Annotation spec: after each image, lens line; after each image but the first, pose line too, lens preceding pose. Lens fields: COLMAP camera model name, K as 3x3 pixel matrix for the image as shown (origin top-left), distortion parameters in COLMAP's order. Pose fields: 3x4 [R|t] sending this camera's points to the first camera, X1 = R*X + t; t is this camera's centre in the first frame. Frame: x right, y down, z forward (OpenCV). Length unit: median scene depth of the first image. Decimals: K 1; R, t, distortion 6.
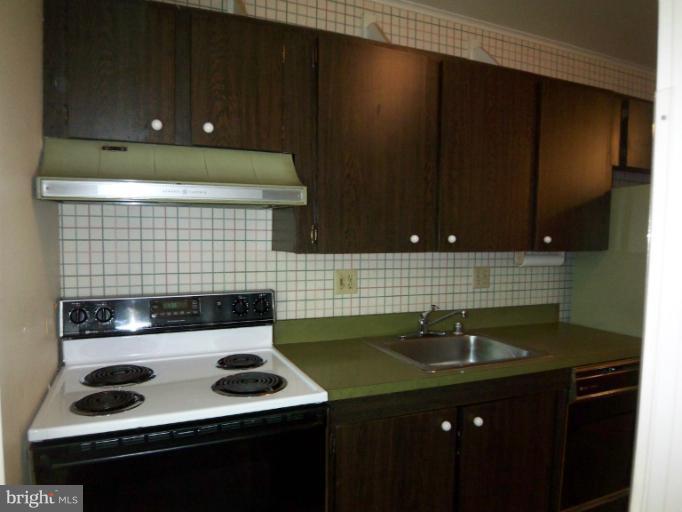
lens RADIAL K [[481.9, 0, 341.0], [0, 481.9, 256.0], [0, 0, 1]] dist [-0.010545, -0.001577]
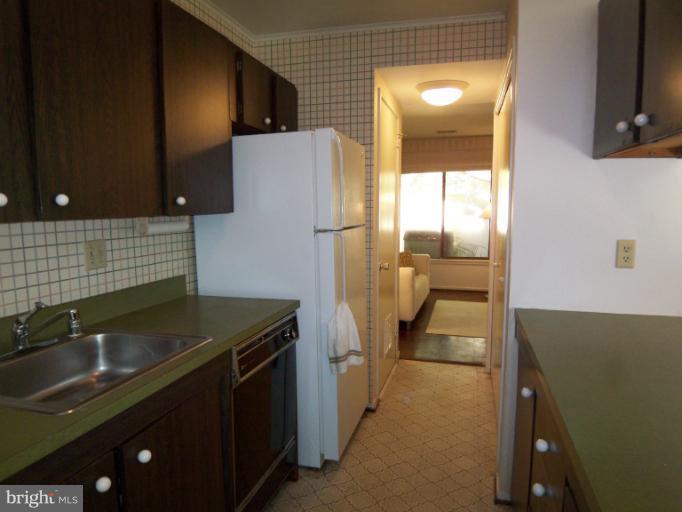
lens RADIAL K [[481.9, 0, 341.0], [0, 481.9, 256.0], [0, 0, 1]] dist [-0.010545, -0.001577]
pose [[0.666682, -0.103347, 0.738143, -0.008262], [0.059972, 0.994567, 0.085083, 0.006736], [-0.742926, -0.012456, 0.669258, 0.230980]]
